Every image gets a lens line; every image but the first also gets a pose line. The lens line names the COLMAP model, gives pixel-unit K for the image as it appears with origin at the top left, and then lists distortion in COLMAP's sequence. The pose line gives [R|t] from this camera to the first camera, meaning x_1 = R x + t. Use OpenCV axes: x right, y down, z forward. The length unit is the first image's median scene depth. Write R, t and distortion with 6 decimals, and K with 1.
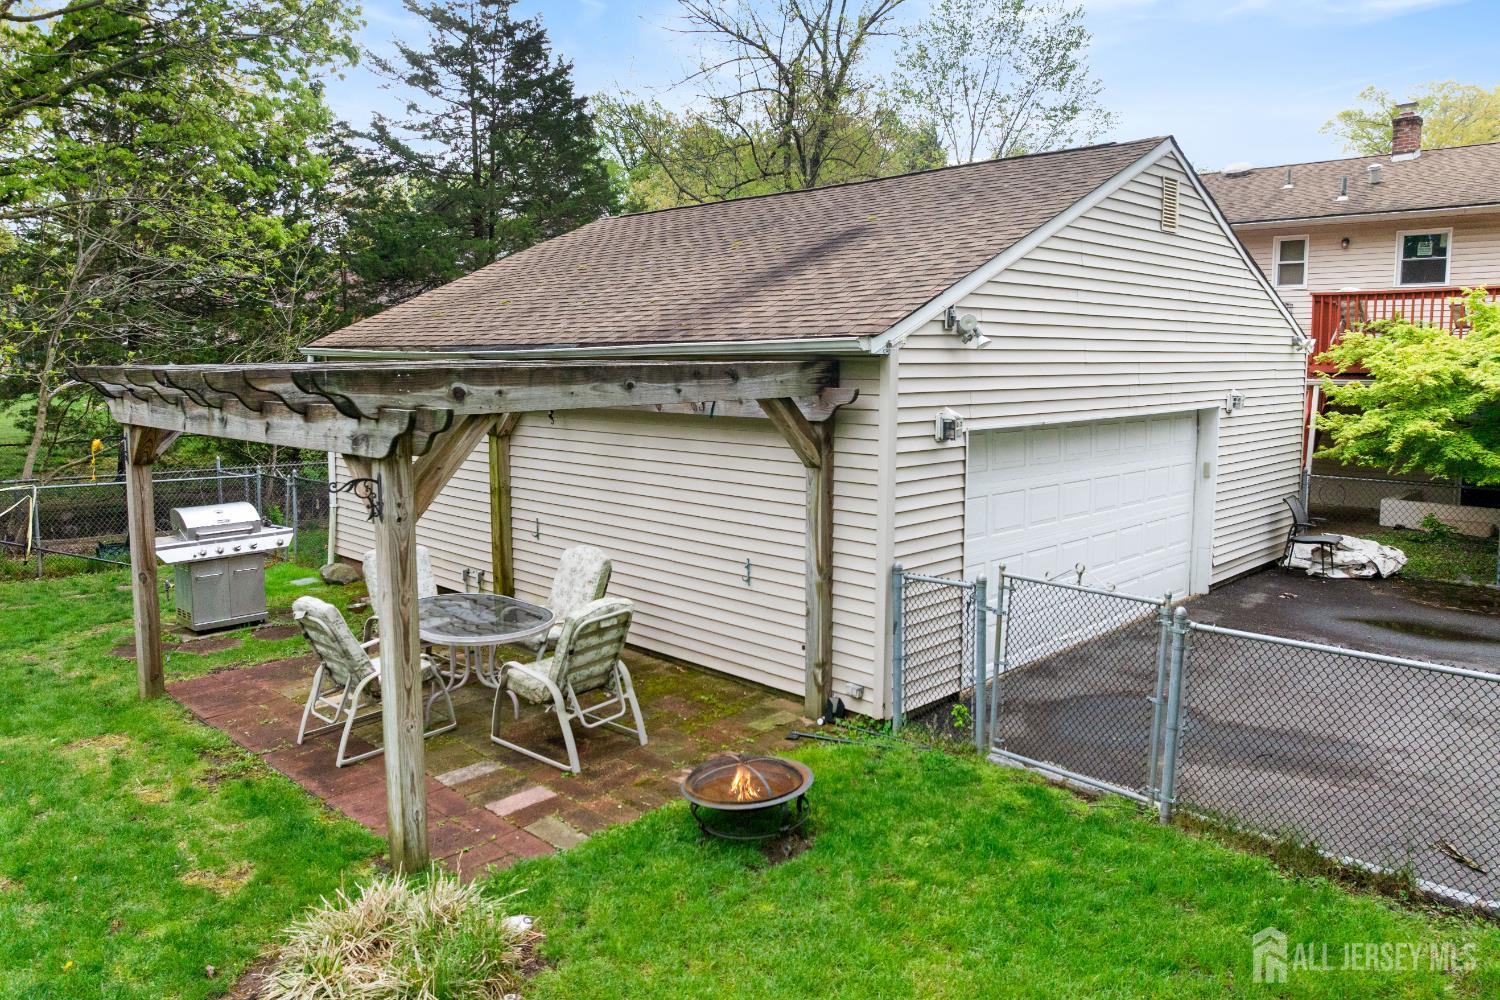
lens RADIAL K [[1049.3, 0, 748.6], [0, 1049.3, 496.8], [0, 0, 1]] dist [-0.053333, -0.001886]
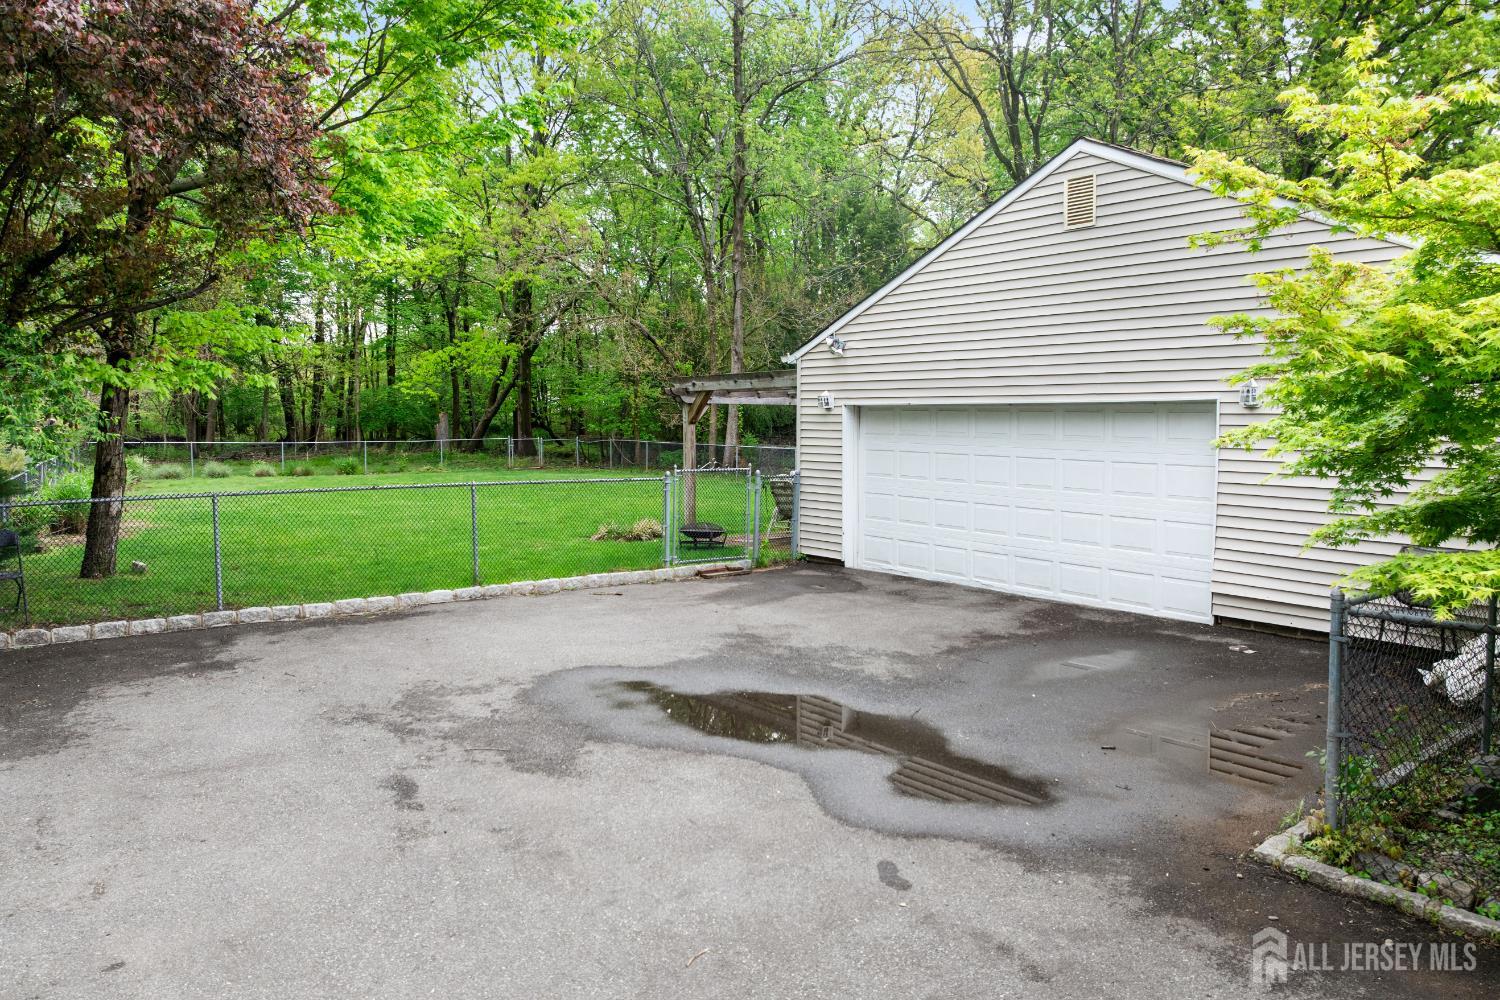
lens RADIAL K [[1049.3, 0, 749.5], [0, 1049.3, 500.5], [0, 0, 1]] dist [-0.053333, -0.001886]
pose [[-0.123994, 0.077686, -0.989237, 2.449712], [-0.133739, 0.986526, 0.094237, -0.063994], [0.983229, 0.143984, -0.111933, 1.361480]]
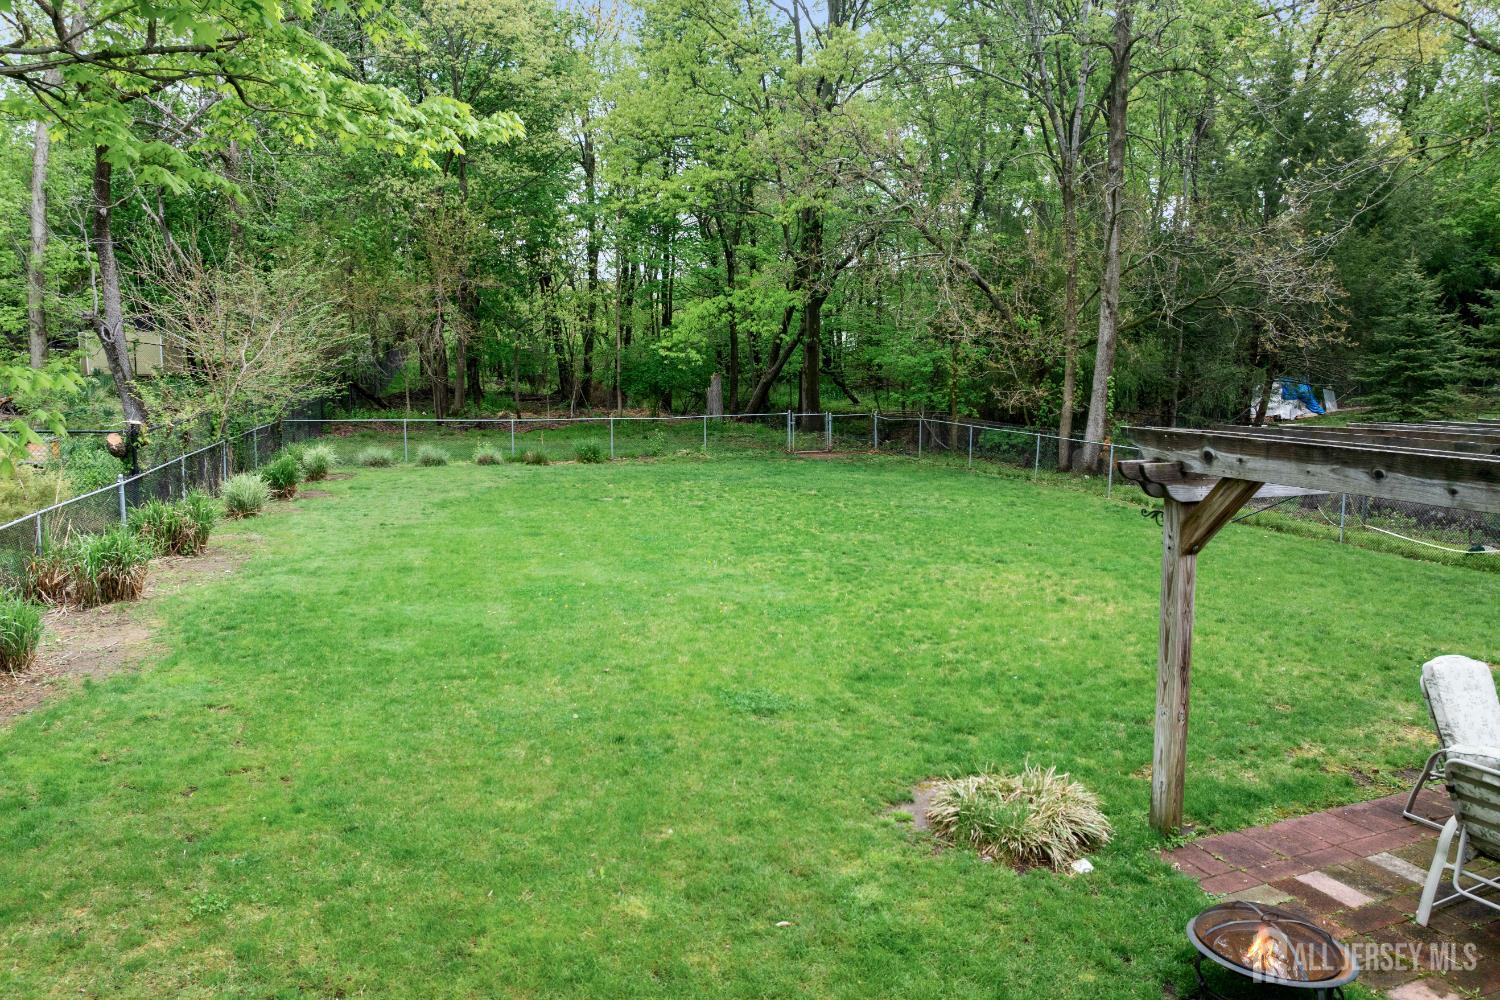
lens RADIAL K [[1049.3, 0, 748.4], [0, 1049.3, 497.7], [0, 0, 1]] dist [-0.053333, -0.001886]
pose [[-0.392004, 0.127136, -0.911136, 0.865552], [-0.125191, 0.973819, 0.189745, -0.183449], [0.911405, 0.188447, -0.365825, 0.841366]]
